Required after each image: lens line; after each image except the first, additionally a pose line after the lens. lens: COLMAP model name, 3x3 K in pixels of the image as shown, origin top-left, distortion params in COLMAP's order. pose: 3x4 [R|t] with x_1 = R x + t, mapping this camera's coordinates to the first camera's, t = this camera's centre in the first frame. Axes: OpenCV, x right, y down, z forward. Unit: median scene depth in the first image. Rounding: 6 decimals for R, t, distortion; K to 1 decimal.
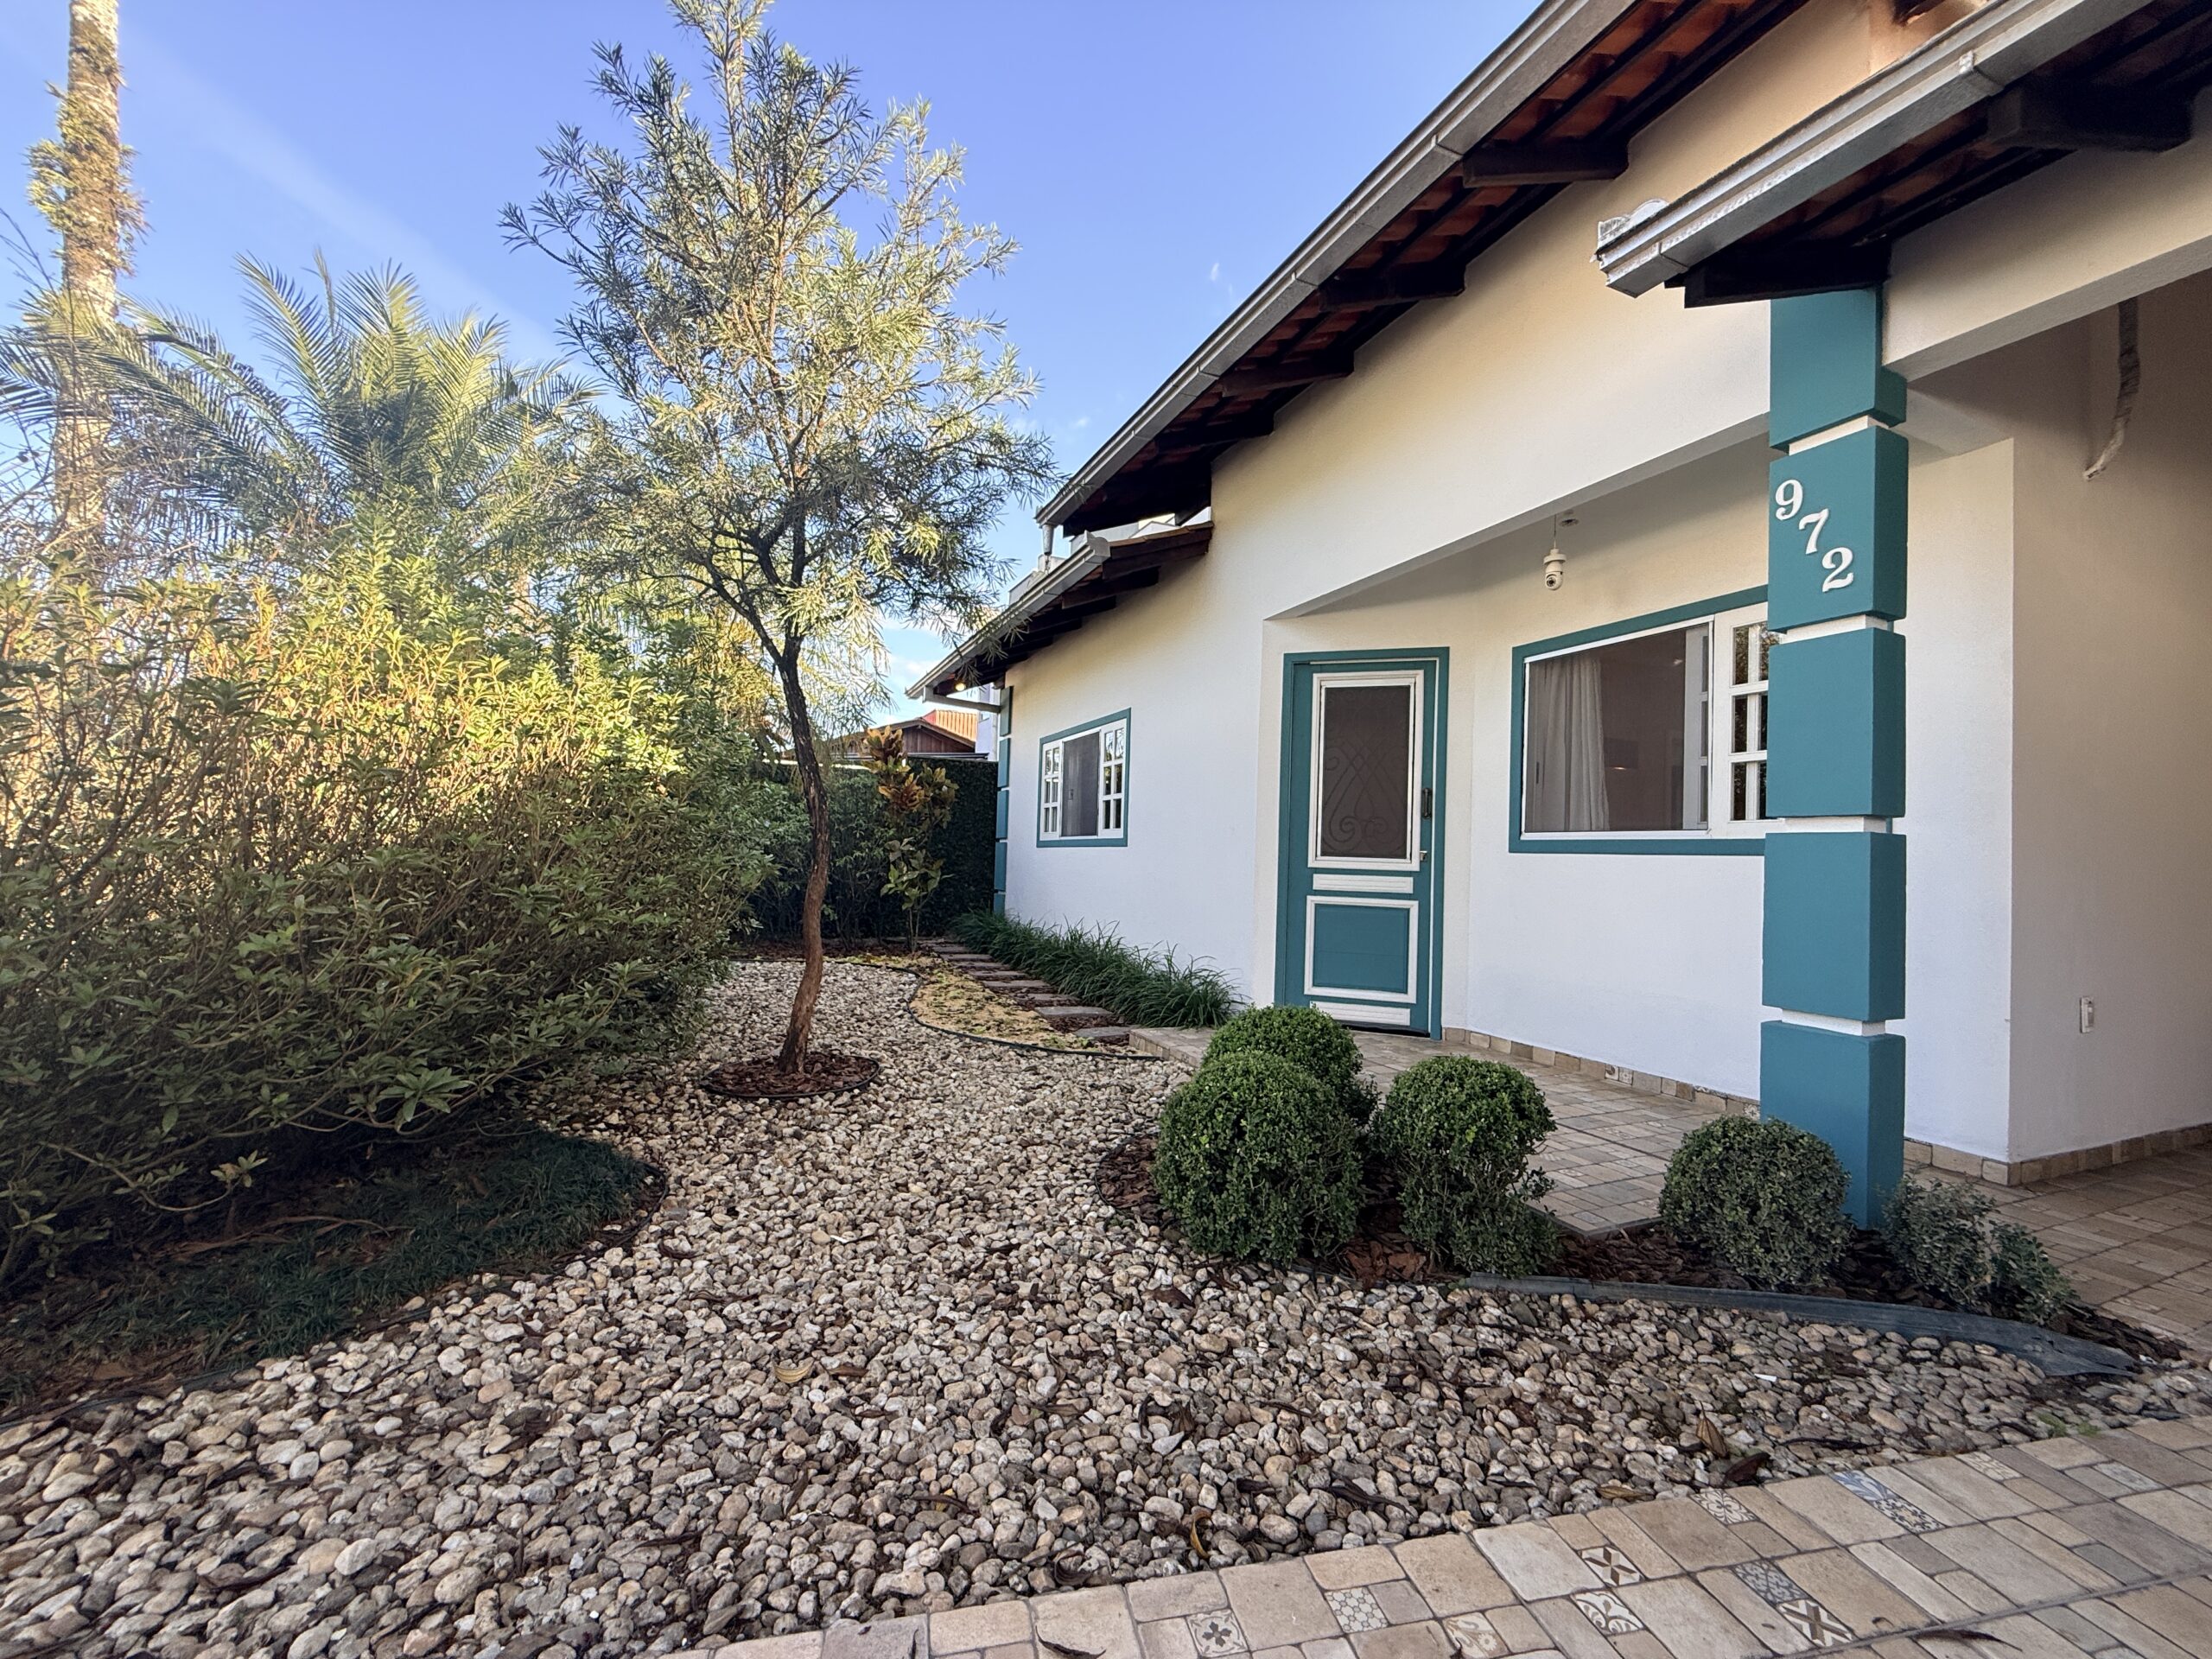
lens RADIAL K [[877.2, 0, 1100.0], [0, 877.2, 844.6], [0, 0, 1]] dist [-0.000518, -0.000012]
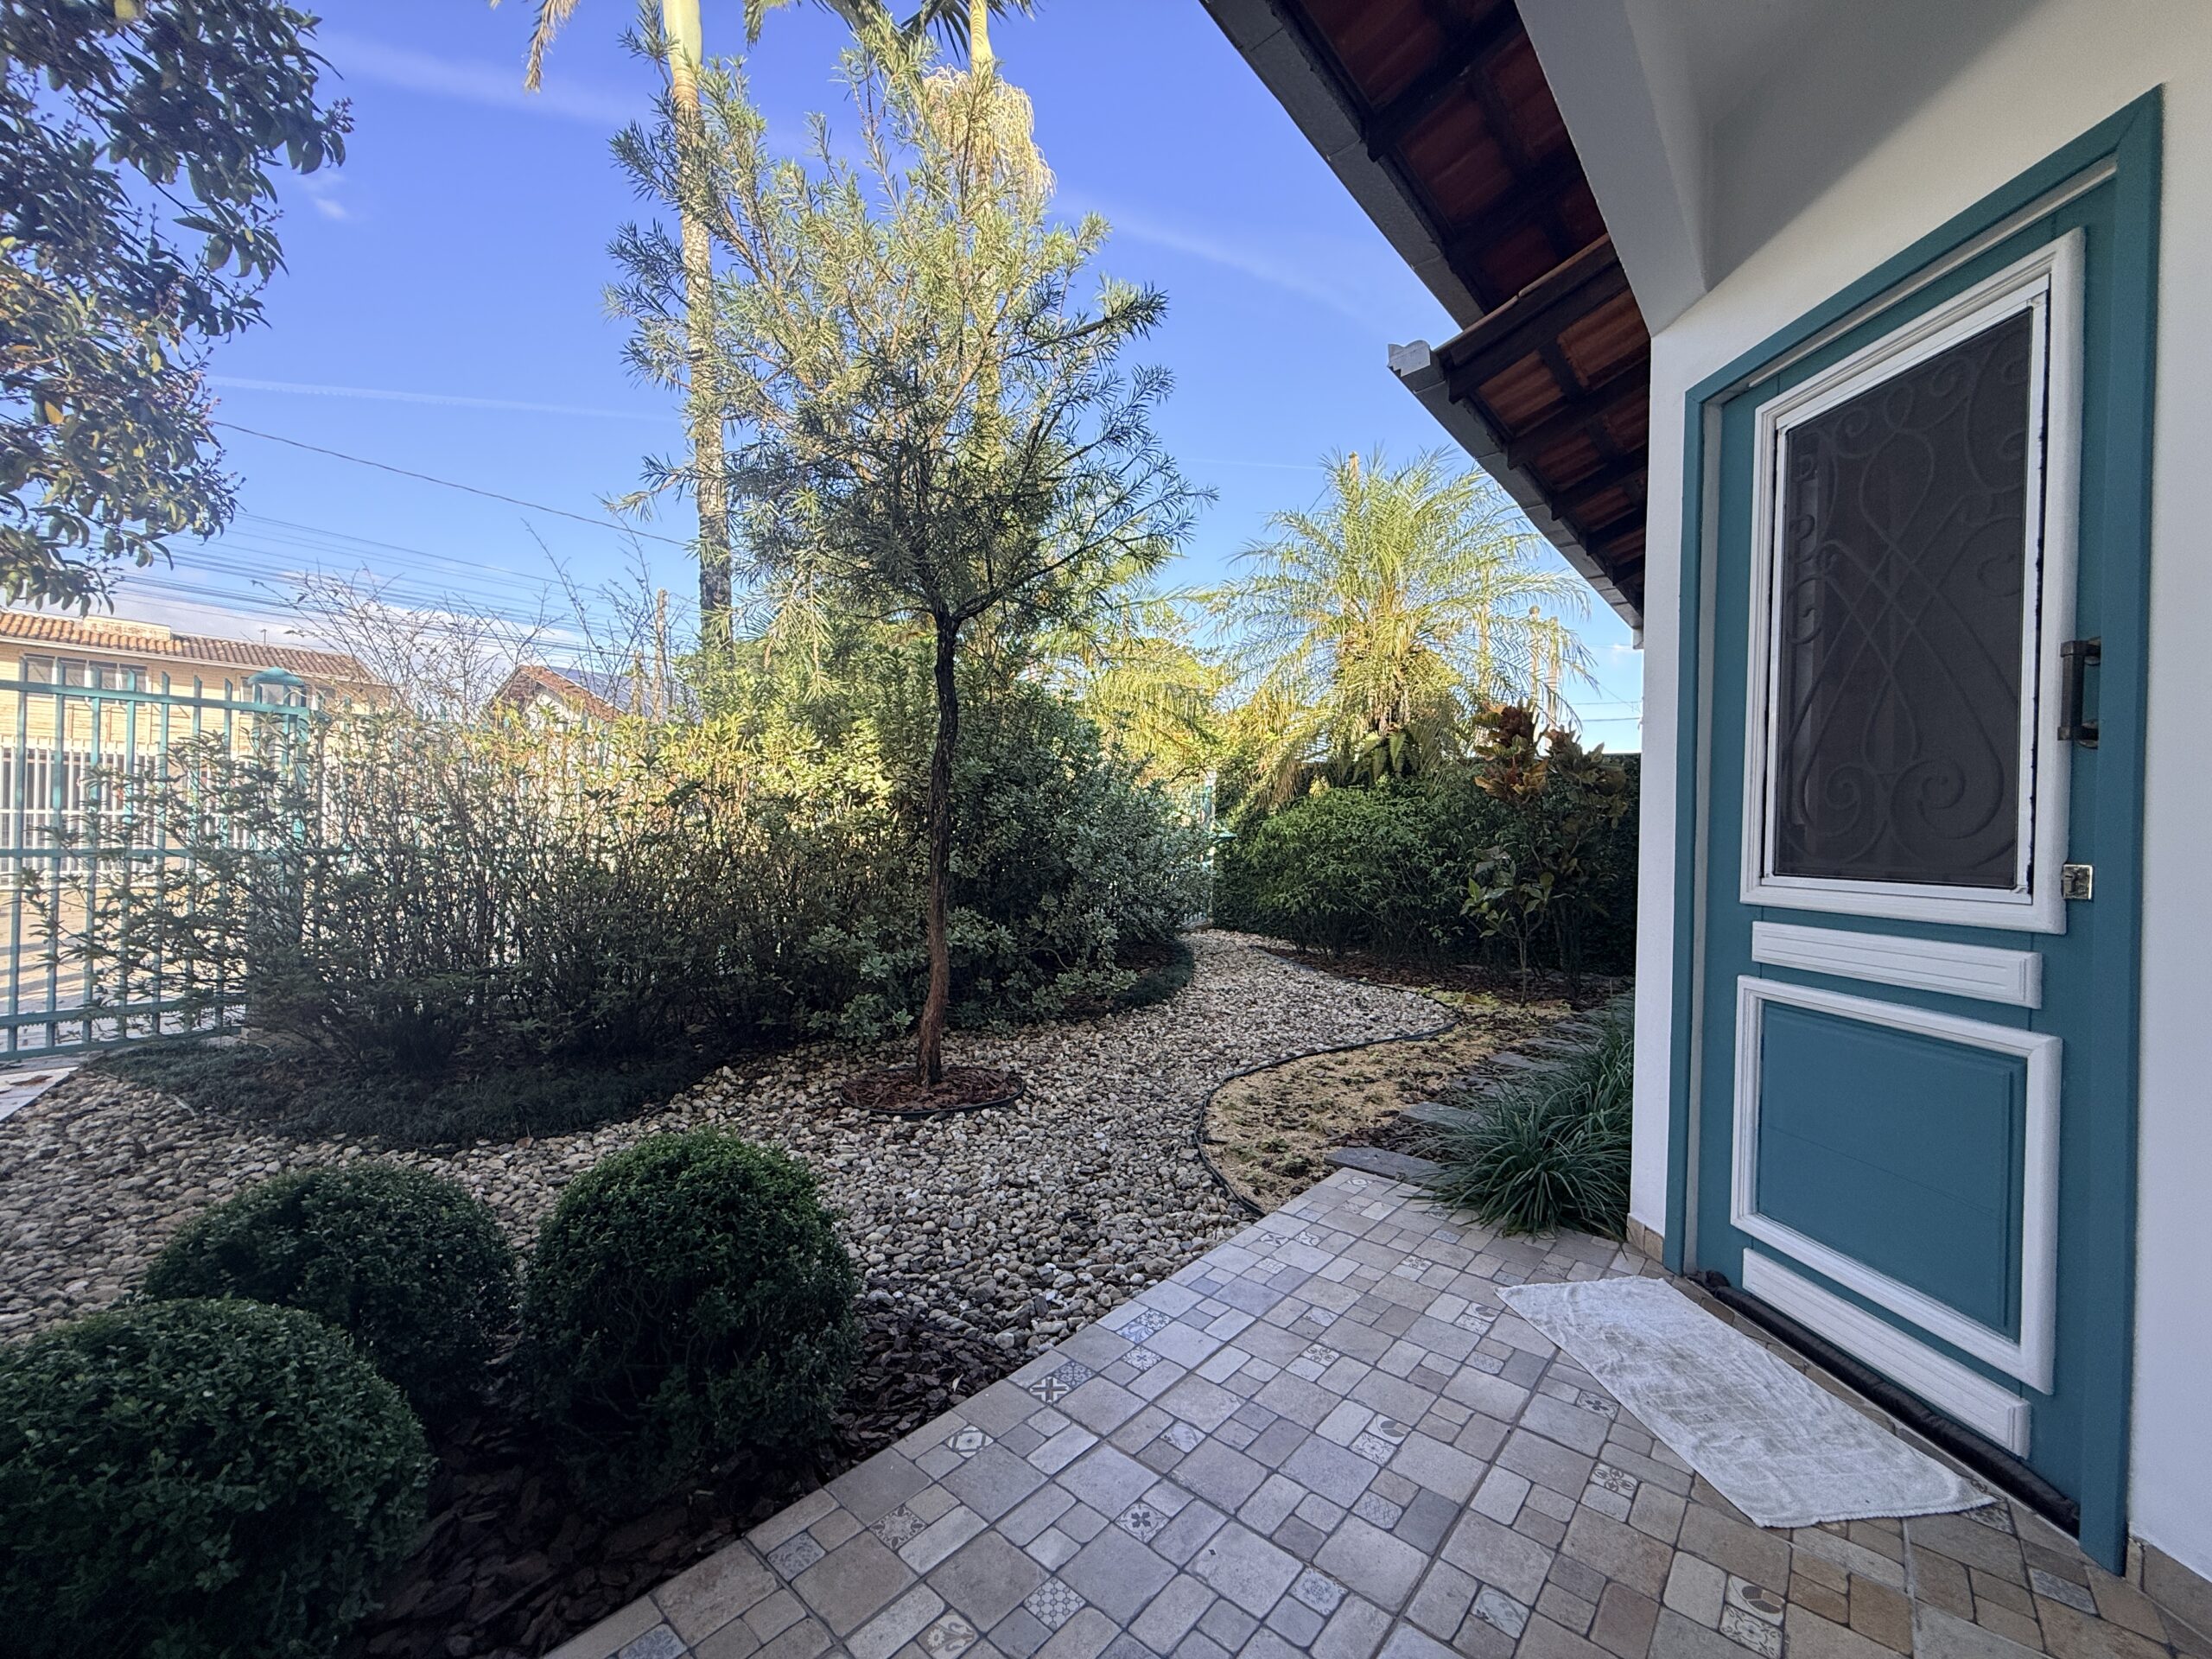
lens RADIAL K [[877.2, 0, 1102.7], [0, 877.2, 843.3], [0, 0, 1]] dist [-0.000518, -0.000012]
pose [[0.431923, -0.014422, -0.901795, 0.485988], [0.001924, 0.999885, -0.015070, 0.004537], [0.901908, 0.004774, 0.431901, 0.591016]]
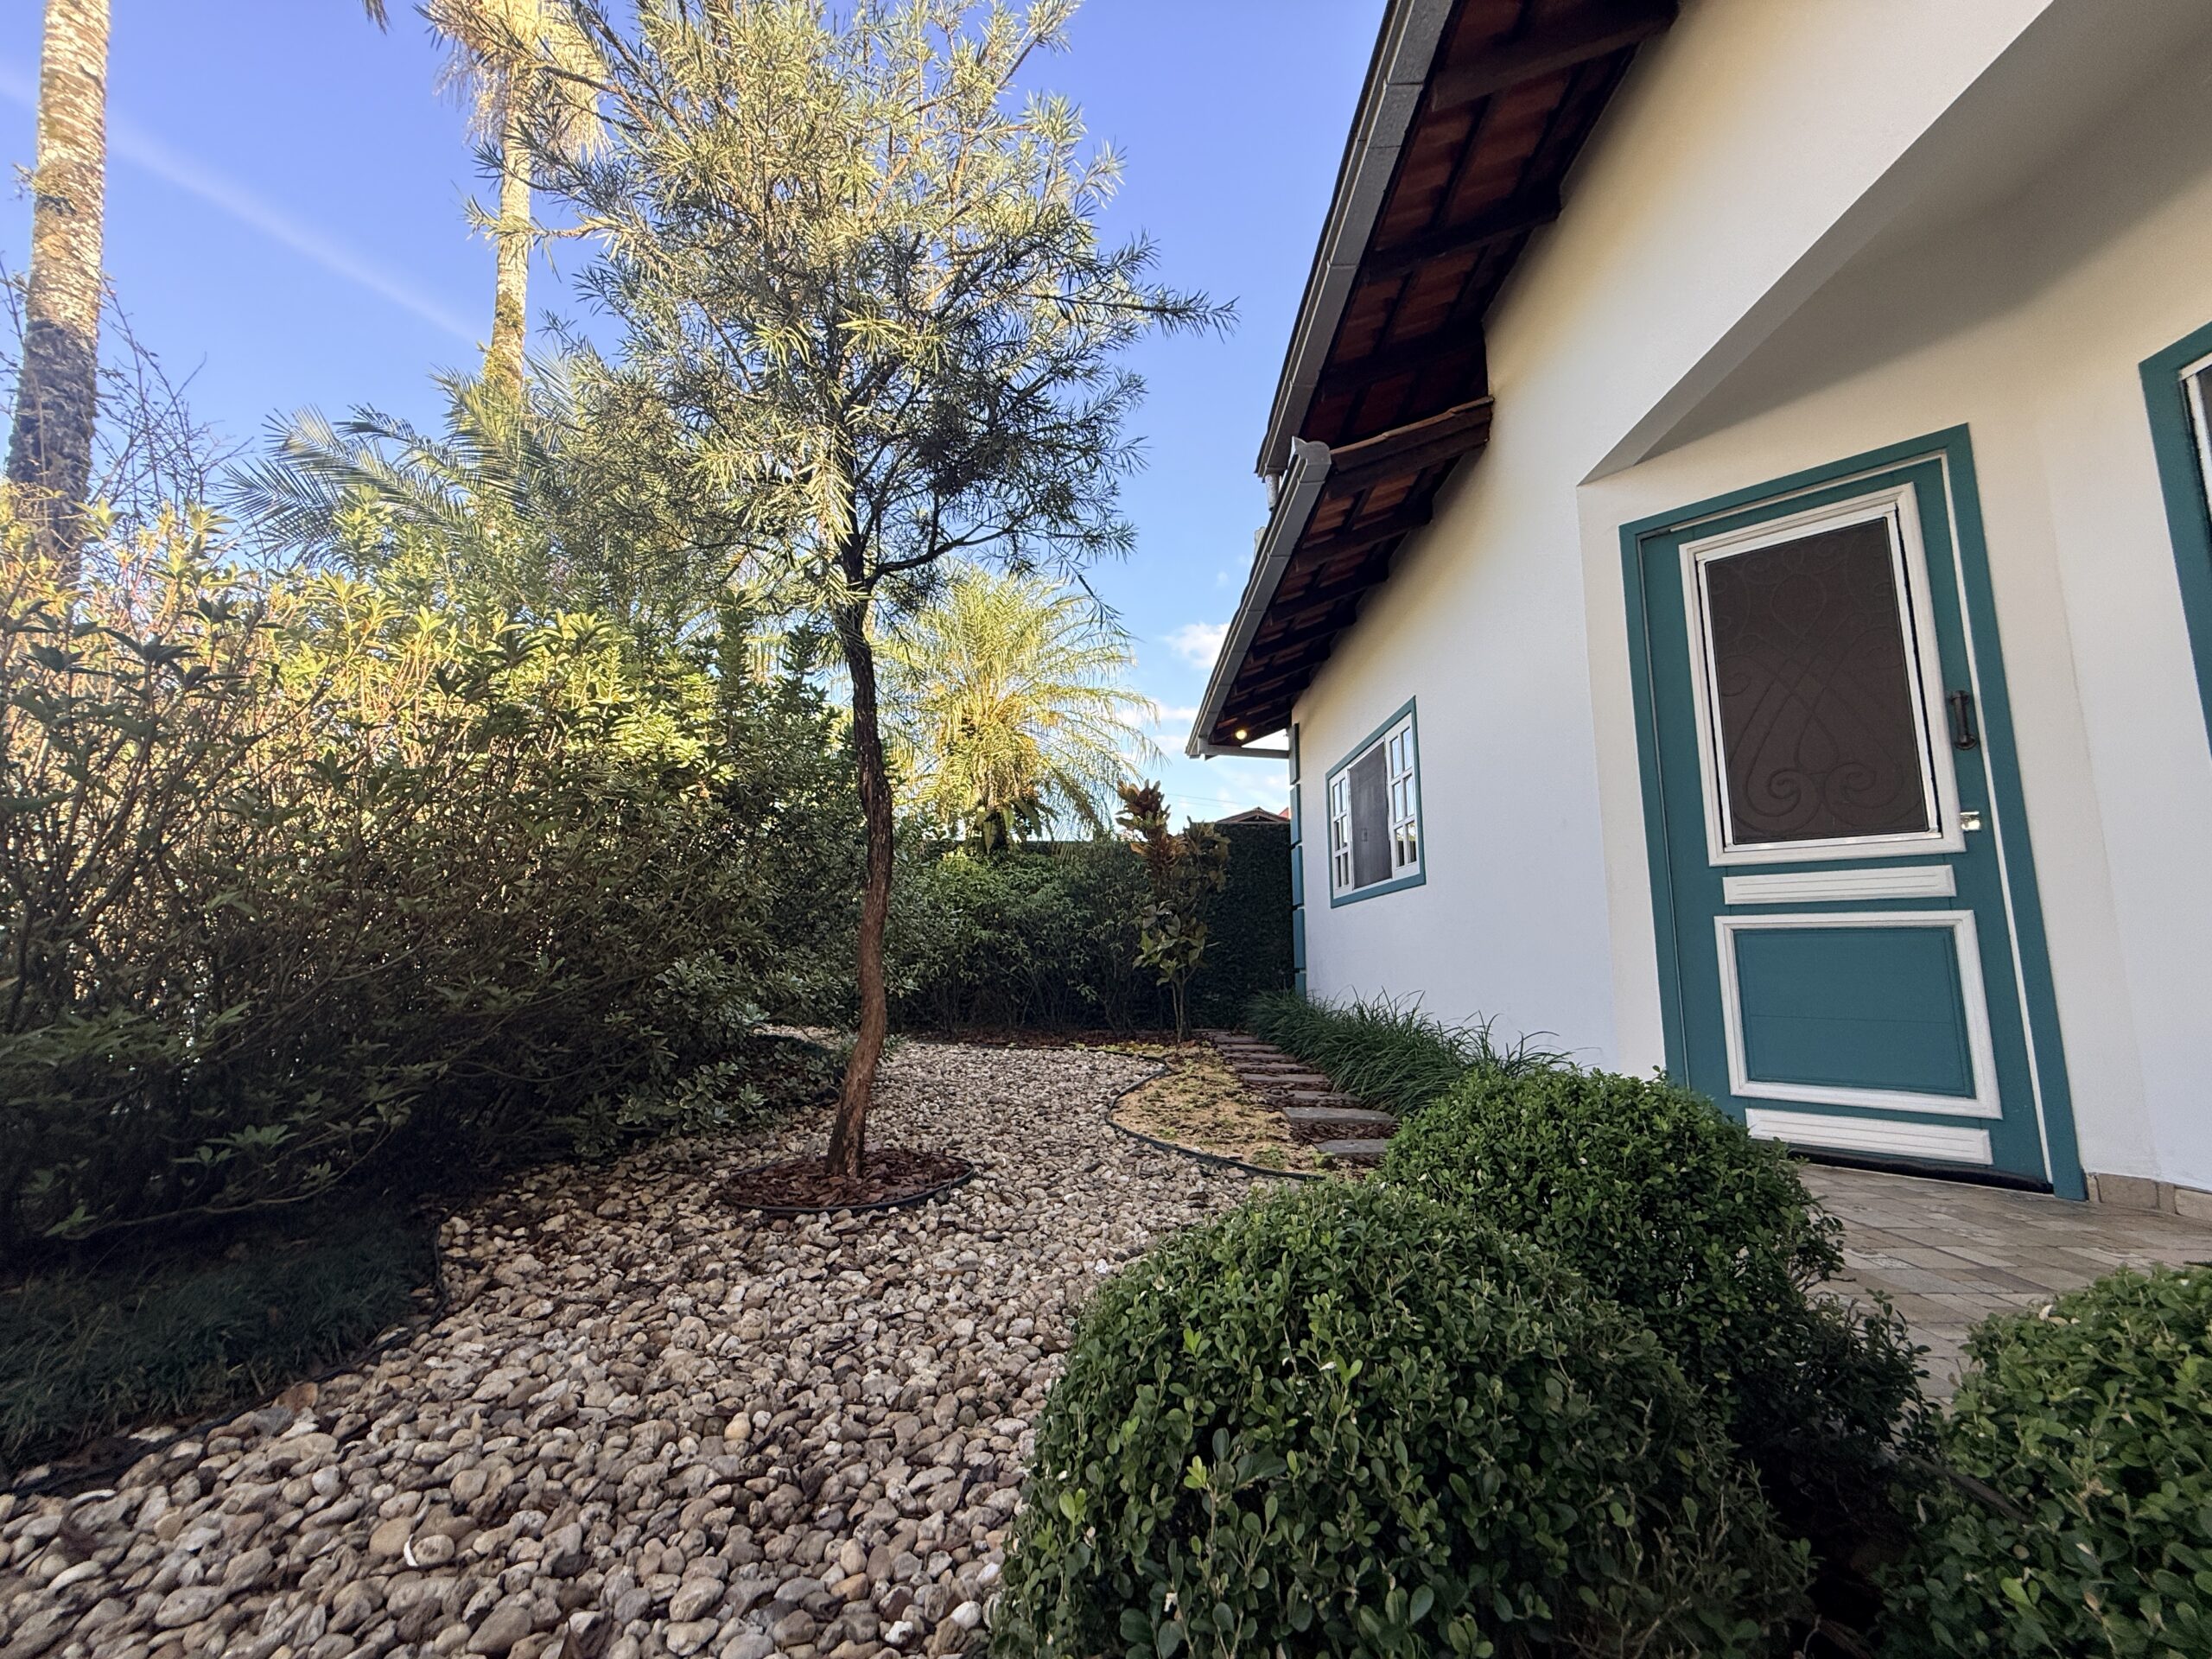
lens RADIAL K [[877.2, 0, 1100.1], [0, 877.2, 838.7], [0, 0, 1]] dist [-0.000518, -0.000012]
pose [[0.910792, -0.087255, -0.403541, 0.111447], [0.033502, 0.989809, -0.138407, 0.076546], [0.411505, 0.112541, 0.904433, 0.328787]]
